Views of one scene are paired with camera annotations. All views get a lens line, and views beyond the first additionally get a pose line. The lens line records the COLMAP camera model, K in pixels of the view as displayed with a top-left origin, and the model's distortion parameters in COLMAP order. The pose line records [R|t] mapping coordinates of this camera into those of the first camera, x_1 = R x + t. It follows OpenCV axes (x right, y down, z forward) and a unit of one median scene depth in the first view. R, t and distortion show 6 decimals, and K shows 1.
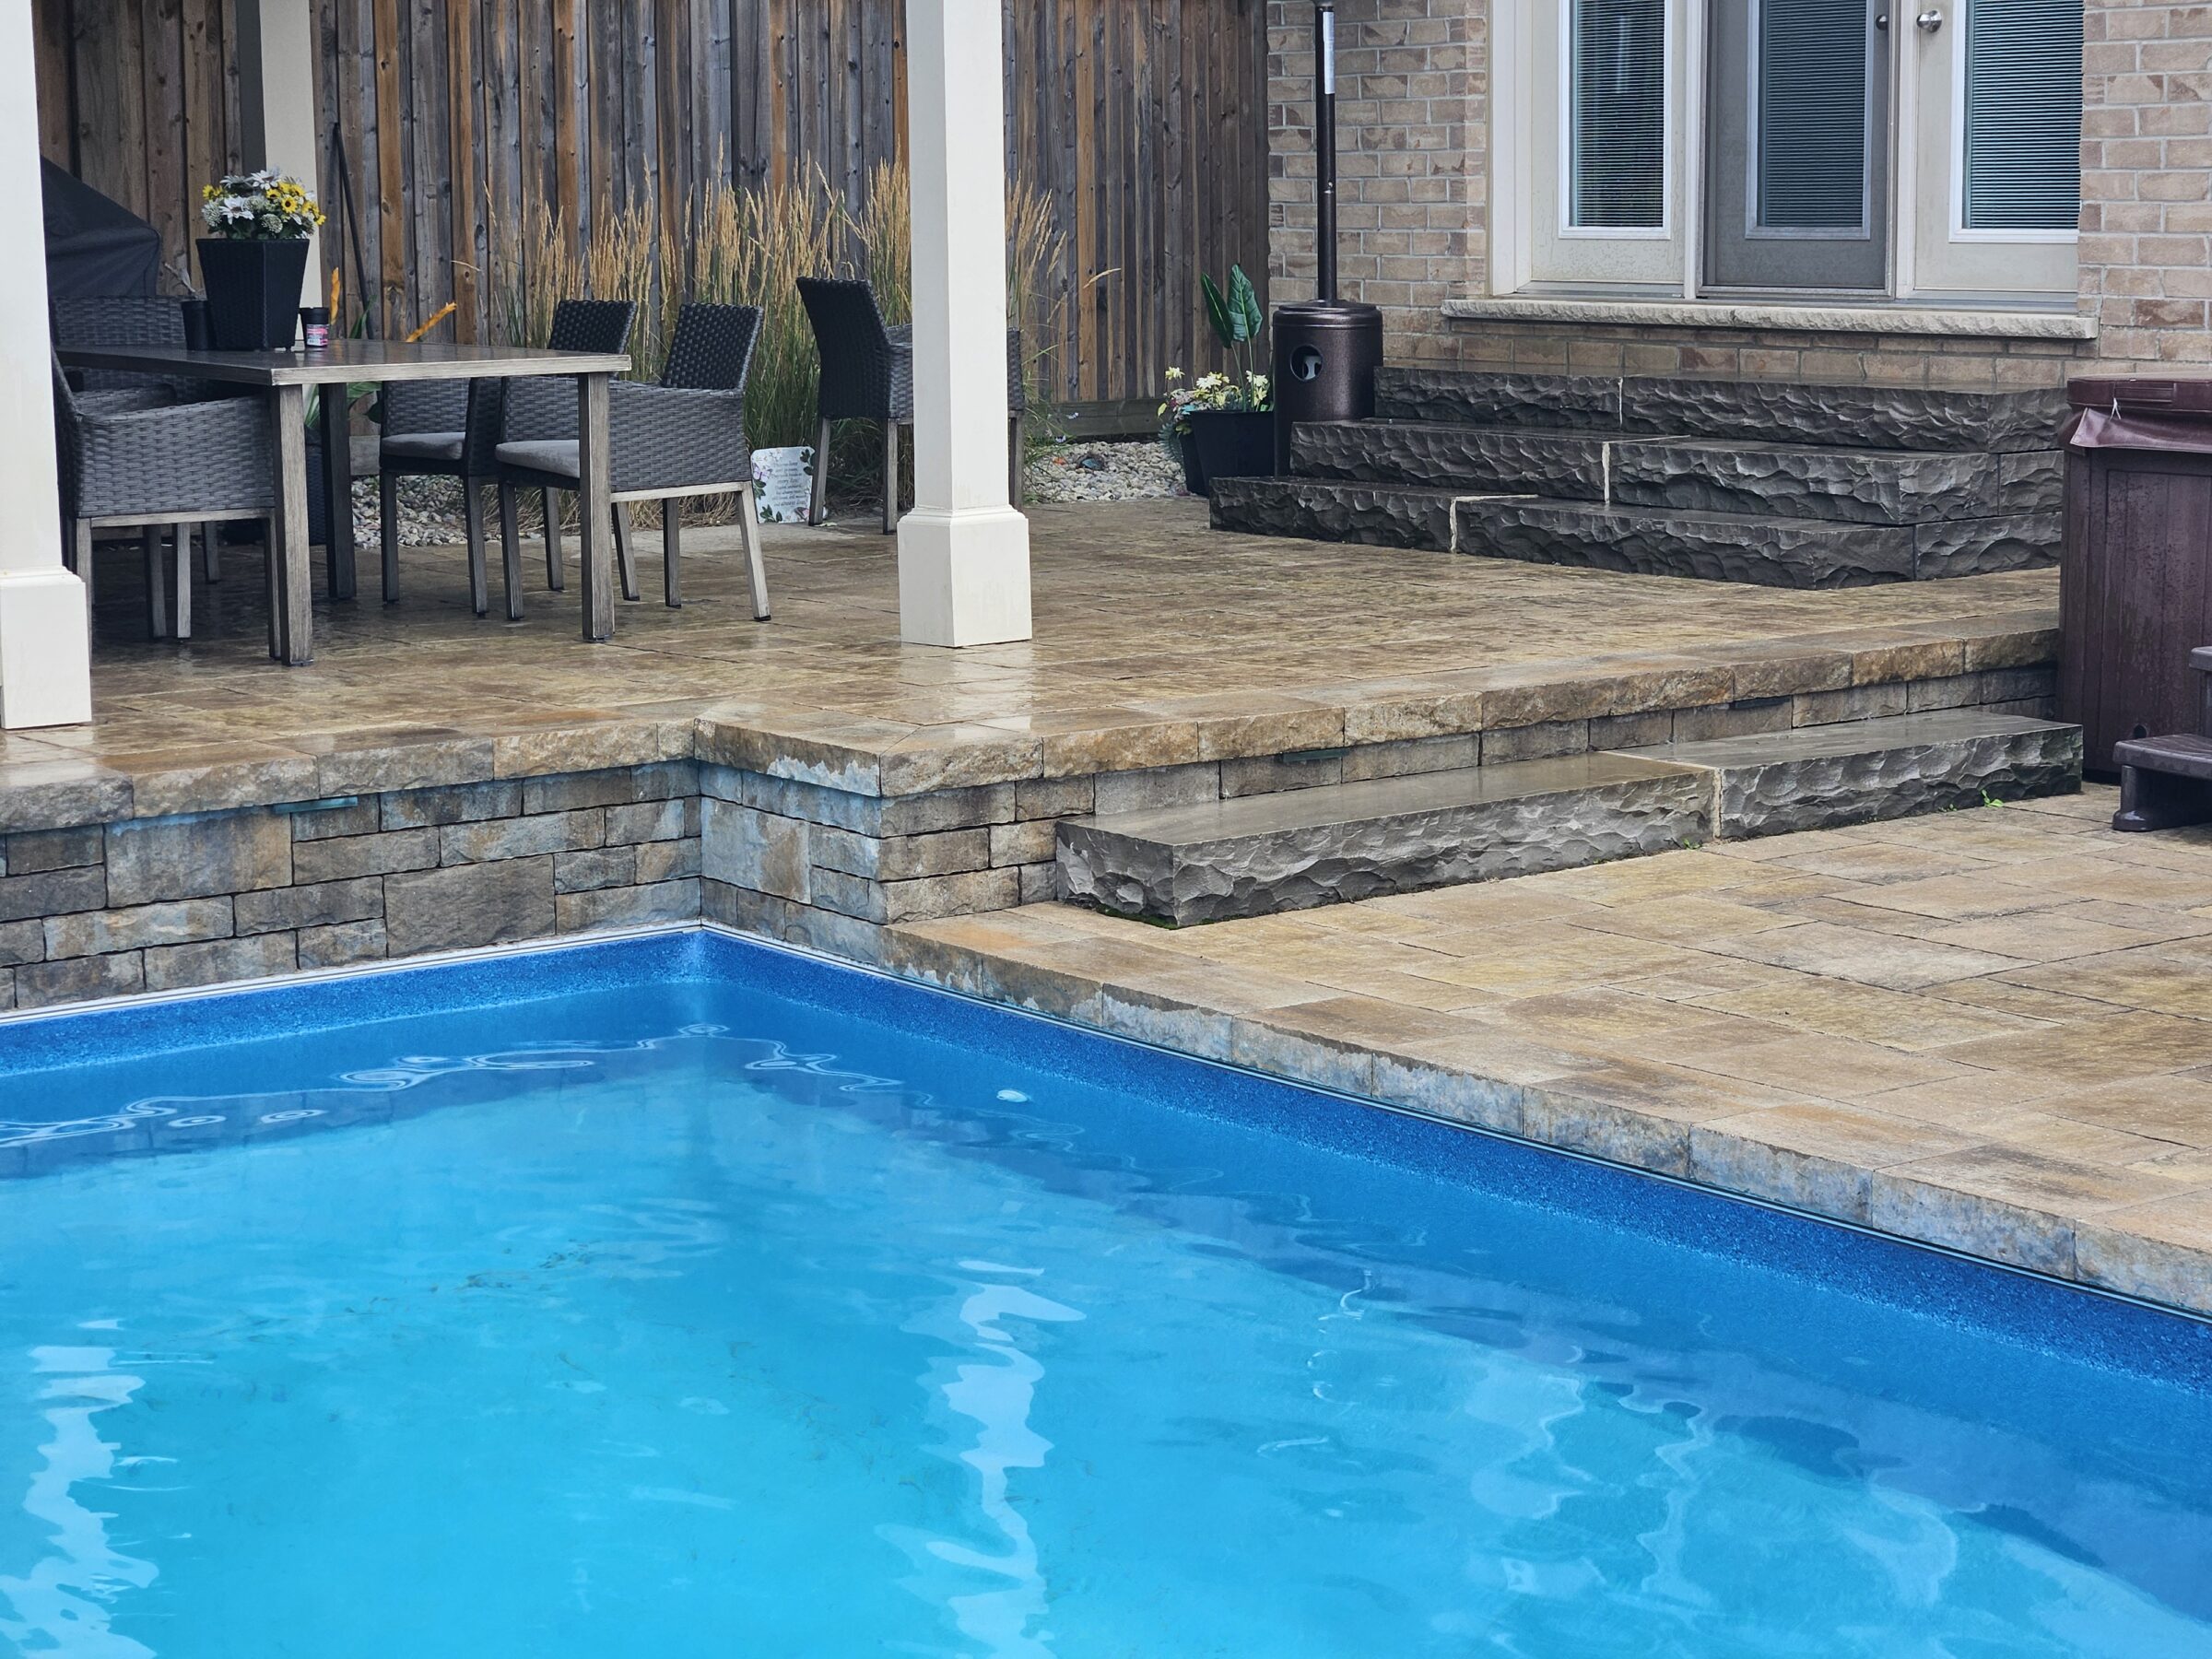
lens RADIAL K [[4168.2, 0, 1106.0], [0, 4168.2, 829.5], [0, 0, 1]] dist [0.030870, 0.157120]
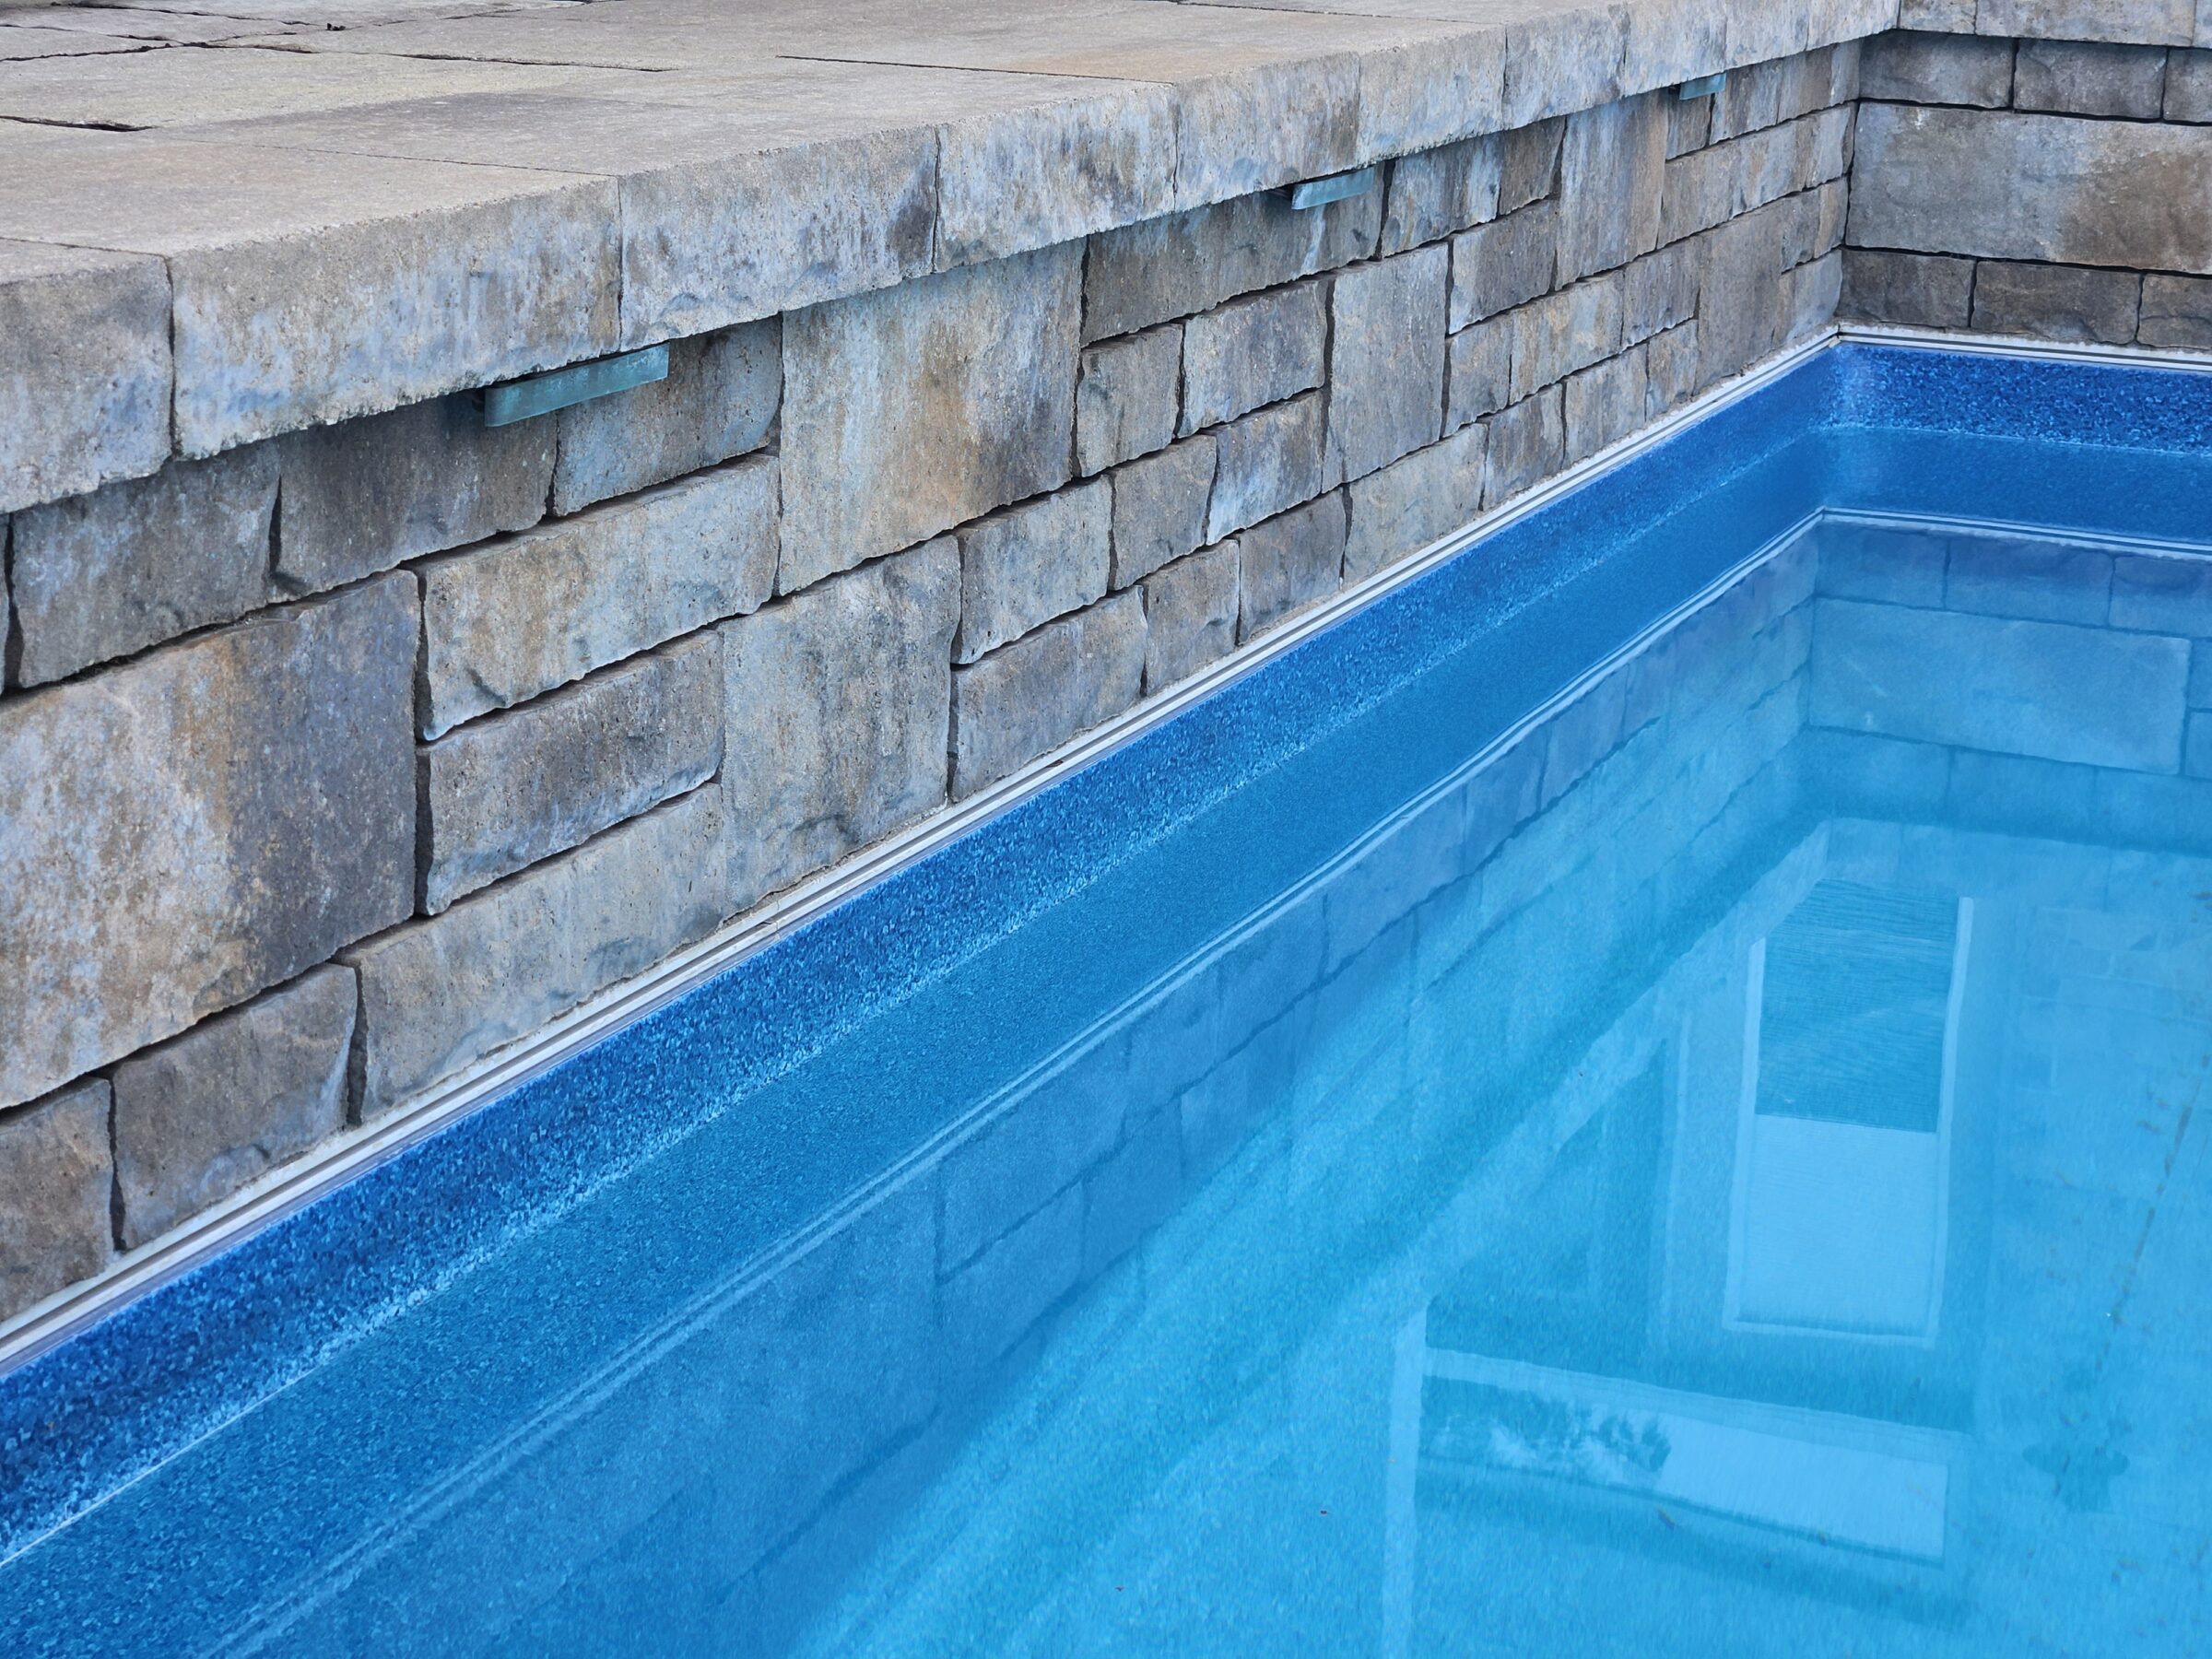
lens RADIAL K [[4168.2, 0, 1106.0], [0, 4168.2, 829.5], [0, 0, 1]] dist [0.030870, 0.157120]
pose [[0.858122, -0.088131, 0.505825, -0.484952], [0.030290, 0.992132, 0.121475, 0.018106], [-0.512551, -0.088919, 0.854040, 0.559081]]
